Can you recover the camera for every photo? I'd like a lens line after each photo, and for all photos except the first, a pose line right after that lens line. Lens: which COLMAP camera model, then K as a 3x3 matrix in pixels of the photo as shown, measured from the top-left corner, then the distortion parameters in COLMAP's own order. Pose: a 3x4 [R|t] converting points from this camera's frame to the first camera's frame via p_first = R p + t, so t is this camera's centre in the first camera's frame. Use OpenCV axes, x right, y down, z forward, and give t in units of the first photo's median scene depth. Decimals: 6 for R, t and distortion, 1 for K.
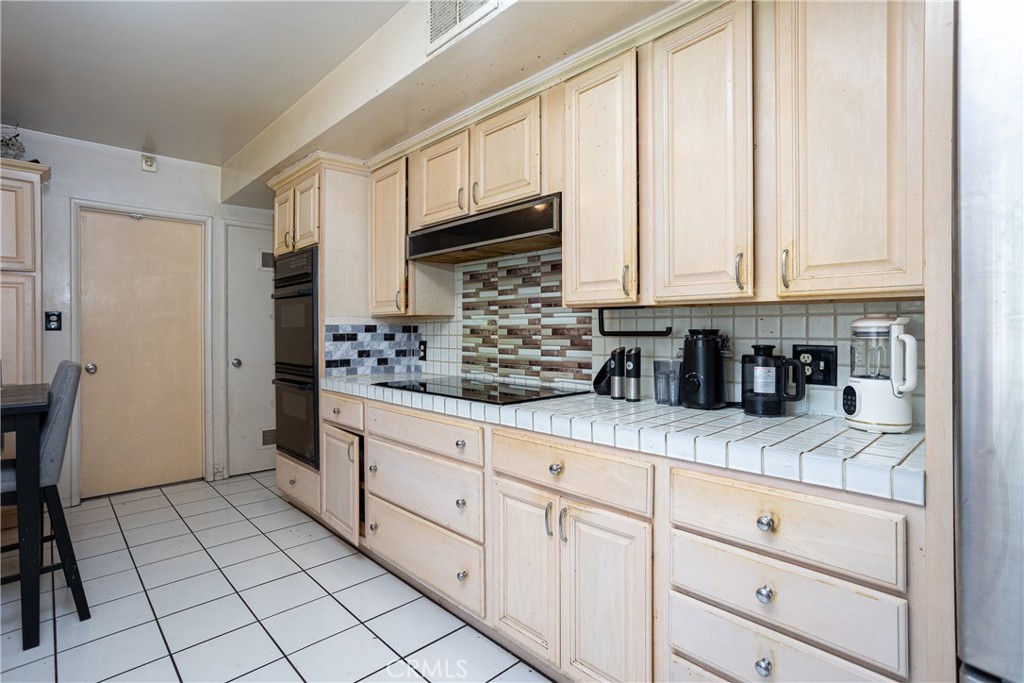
lens RADIAL K [[503.2, 0, 511.6], [0, 503.2, 332.1], [0, 0, 1]] dist [-0.050271, 0.027772]
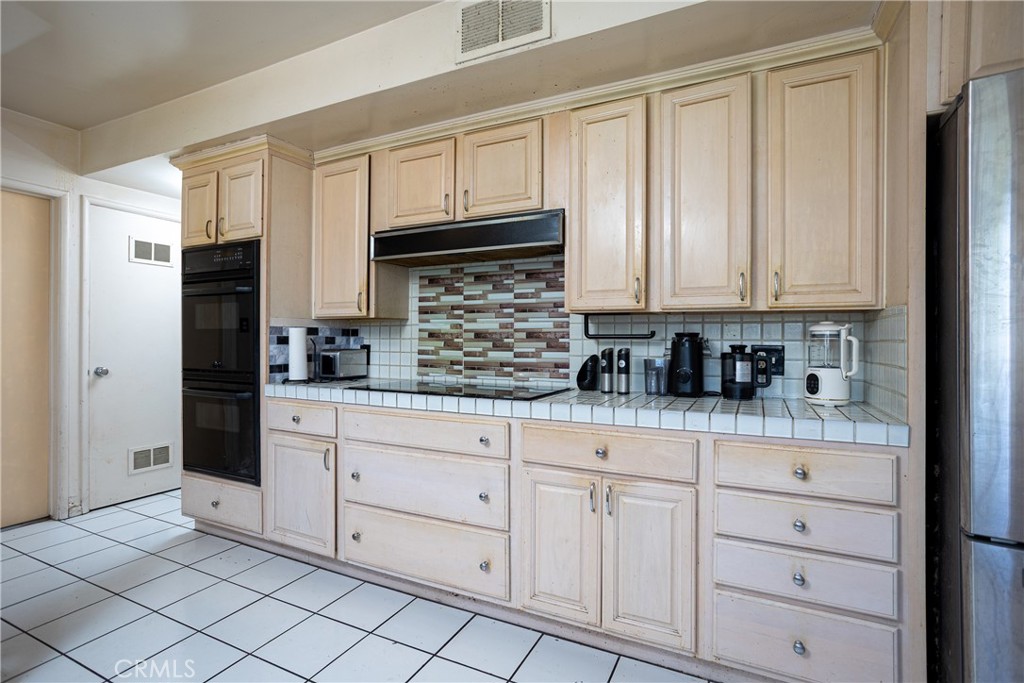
lens RADIAL K [[495.9, 0, 512.0], [0, 495.9, 341.5], [0, 0, 1]] dist [-0.049980, 0.026031]
pose [[0.938617, 0.004693, 0.344930, -0.337265], [-0.005012, 0.999987, 0.000035, 0.014058], [-0.344926, -0.001762, 0.938628, 0.007547]]
